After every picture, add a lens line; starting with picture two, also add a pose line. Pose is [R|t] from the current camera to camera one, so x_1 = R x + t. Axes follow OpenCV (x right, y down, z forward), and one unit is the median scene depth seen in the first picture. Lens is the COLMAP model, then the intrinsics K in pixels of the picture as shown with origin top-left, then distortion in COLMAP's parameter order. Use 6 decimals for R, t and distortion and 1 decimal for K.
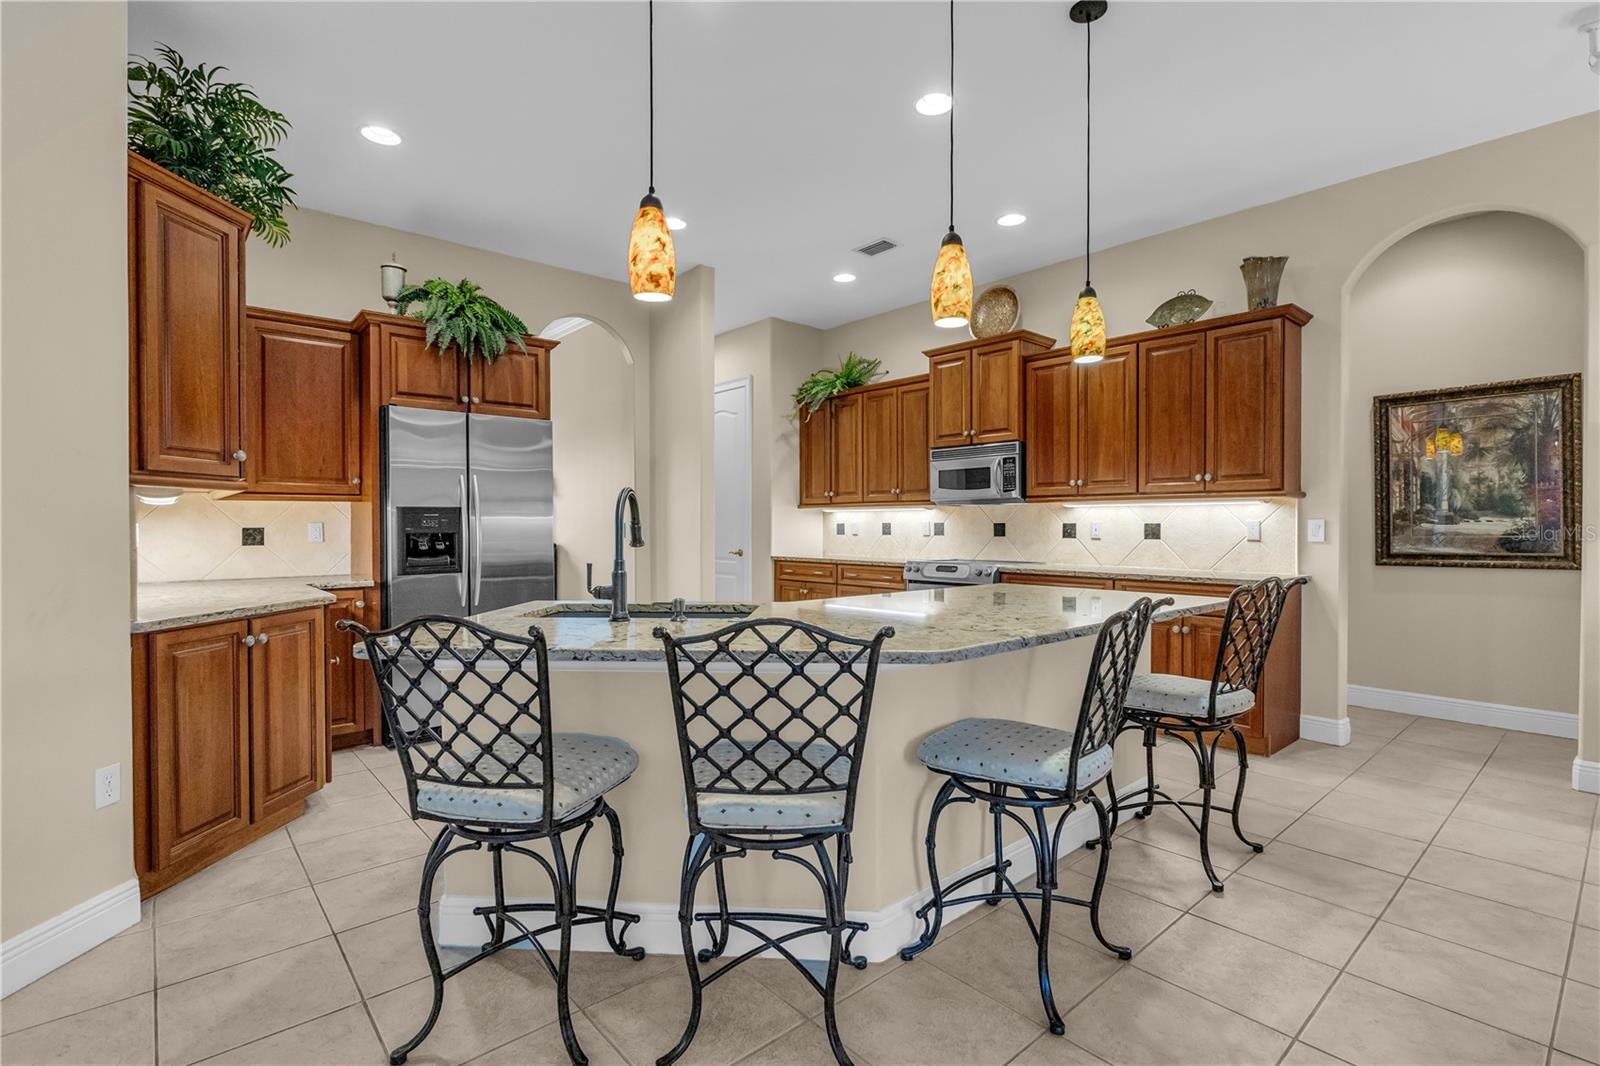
lens RADIAL K [[744.1, 0, 794.9], [0, 744.1, 530.6], [0, 0, 1]] dist [-0.003768, 0.000069]
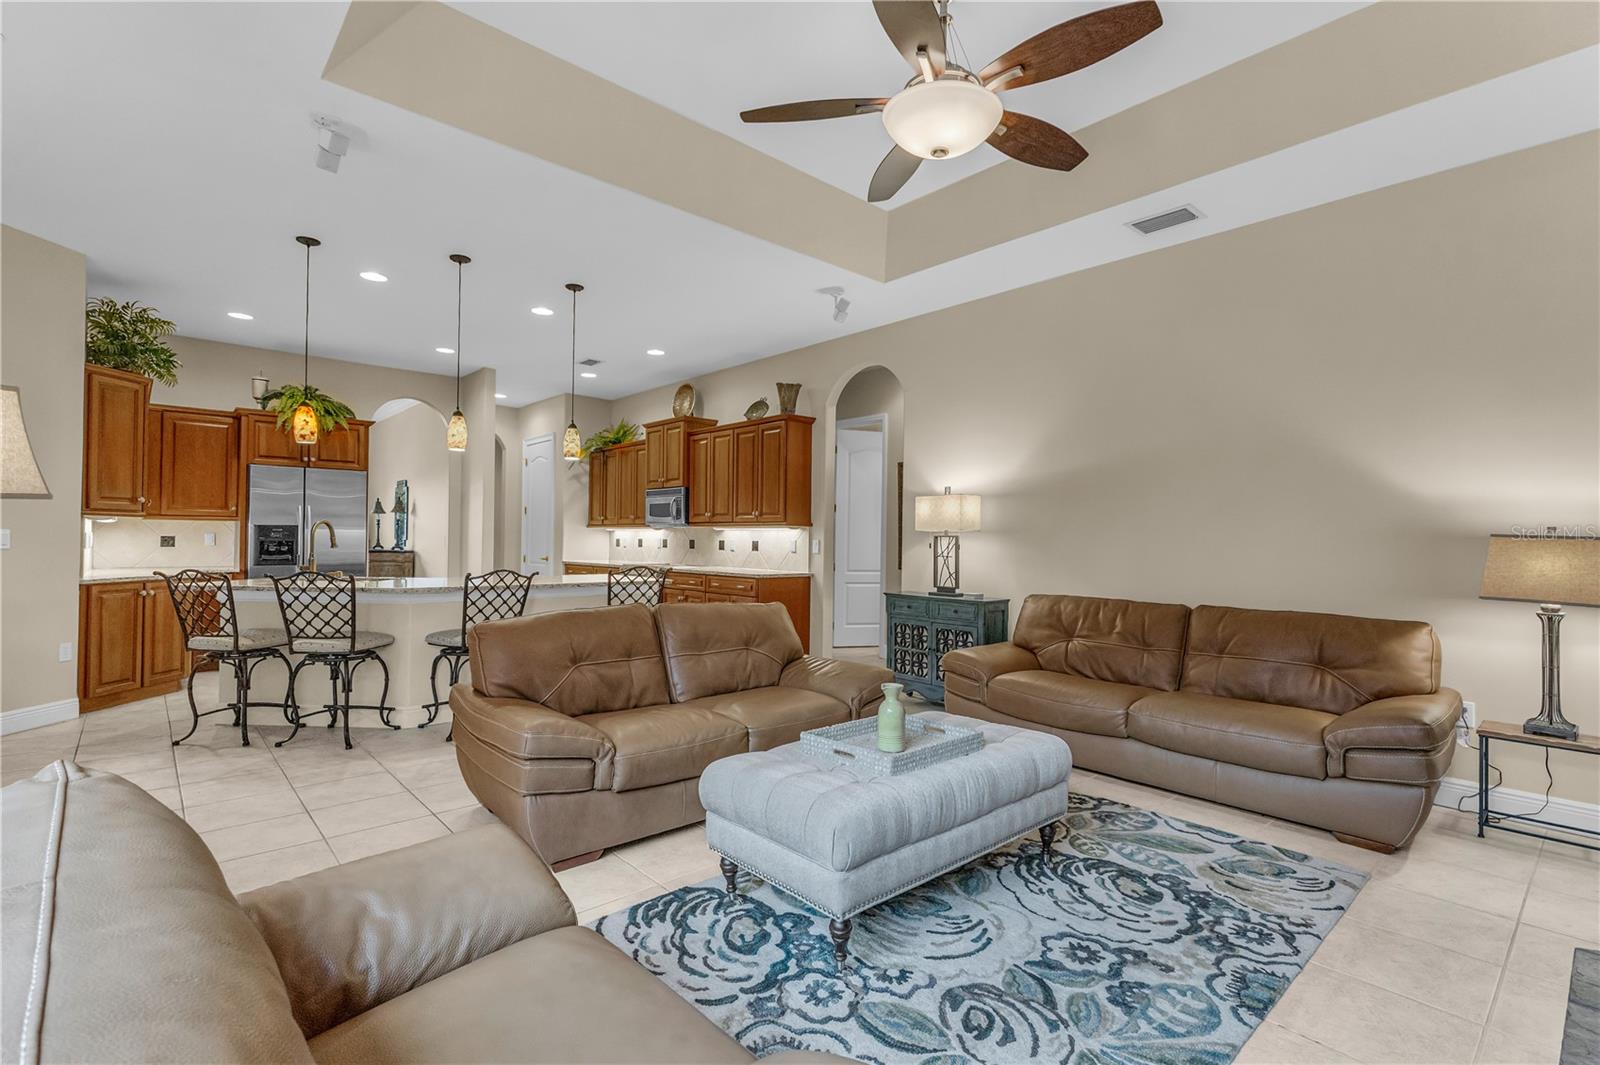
lens RADIAL K [[717.0, 0, 788.8], [0, 717.0, 532.0], [0, 0, 1]] dist [0.001726, 0.000356]
pose [[0.999626, 0.014109, 0.023446, 0.618044], [-0.013644, 0.999710, -0.019841, -0.000094], [-0.023719, 0.019514, 0.999528, -0.631403]]
